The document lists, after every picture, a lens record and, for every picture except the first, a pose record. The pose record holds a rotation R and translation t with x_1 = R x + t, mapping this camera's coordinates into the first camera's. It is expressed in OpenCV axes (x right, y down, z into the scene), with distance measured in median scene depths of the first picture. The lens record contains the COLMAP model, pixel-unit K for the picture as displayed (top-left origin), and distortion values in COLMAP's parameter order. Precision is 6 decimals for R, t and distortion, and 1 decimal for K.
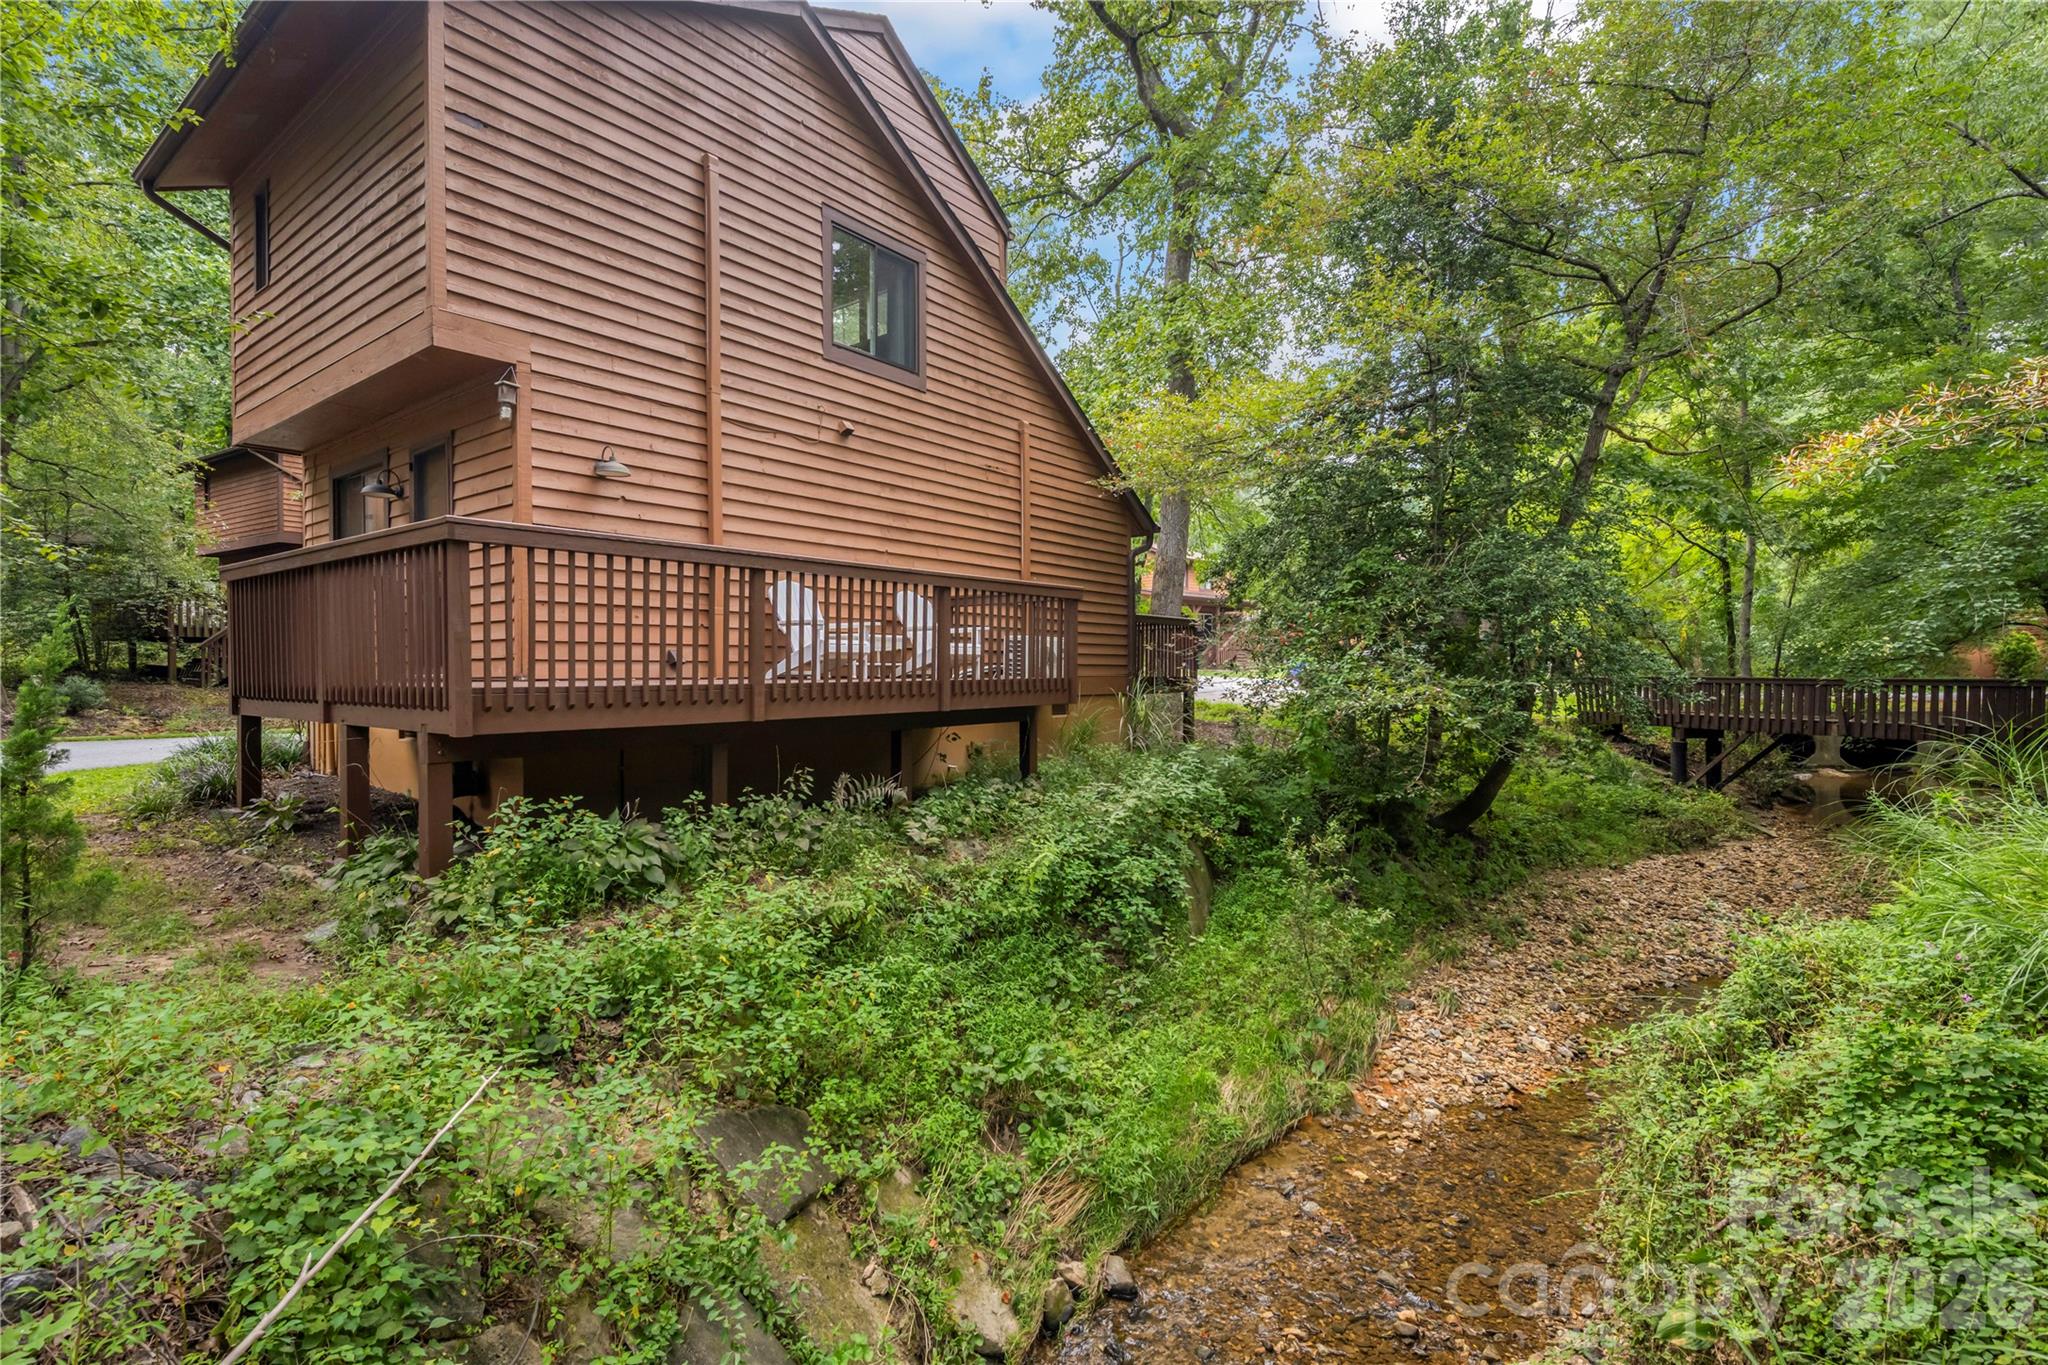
lens RADIAL K [[912.5, 0, 1026.6], [0, 912.5, 678.2], [0, 0, 1]] dist [-0.001607, -0.000165]
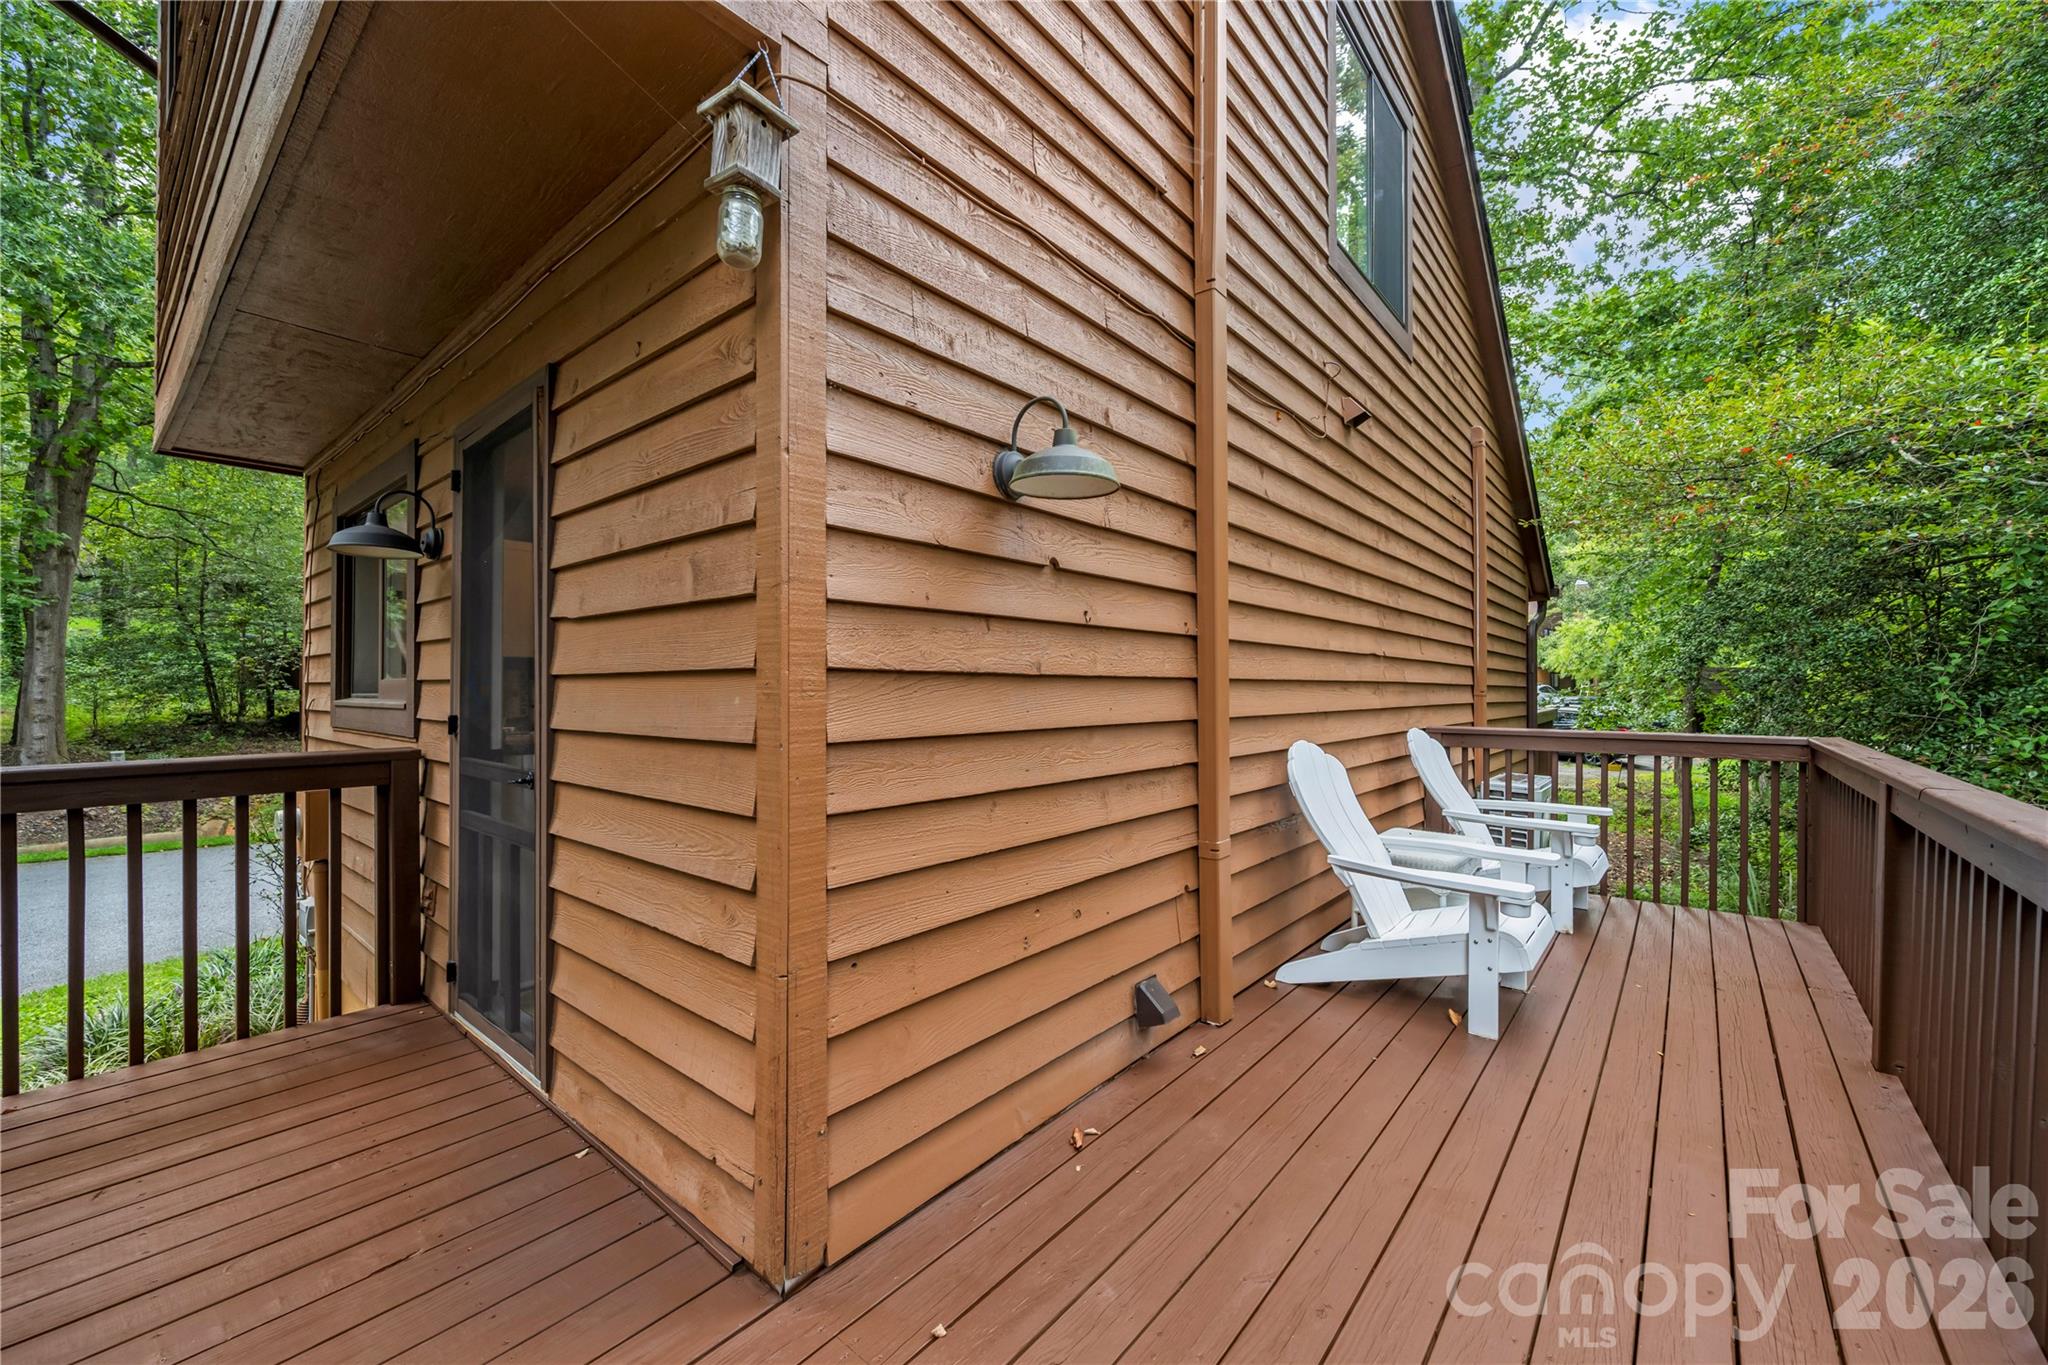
lens RADIAL K [[810.8, 0, 1026.5], [0, 810.8, 696.4], [0, 0, 1]] dist [-0.000854, -0.000227]
pose [[0.997873, 0.010546, -0.064336, -0.442697], [-0.011126, 0.999901, -0.008671, -0.151146], [0.064238, 0.009368, 0.997891, 0.727915]]
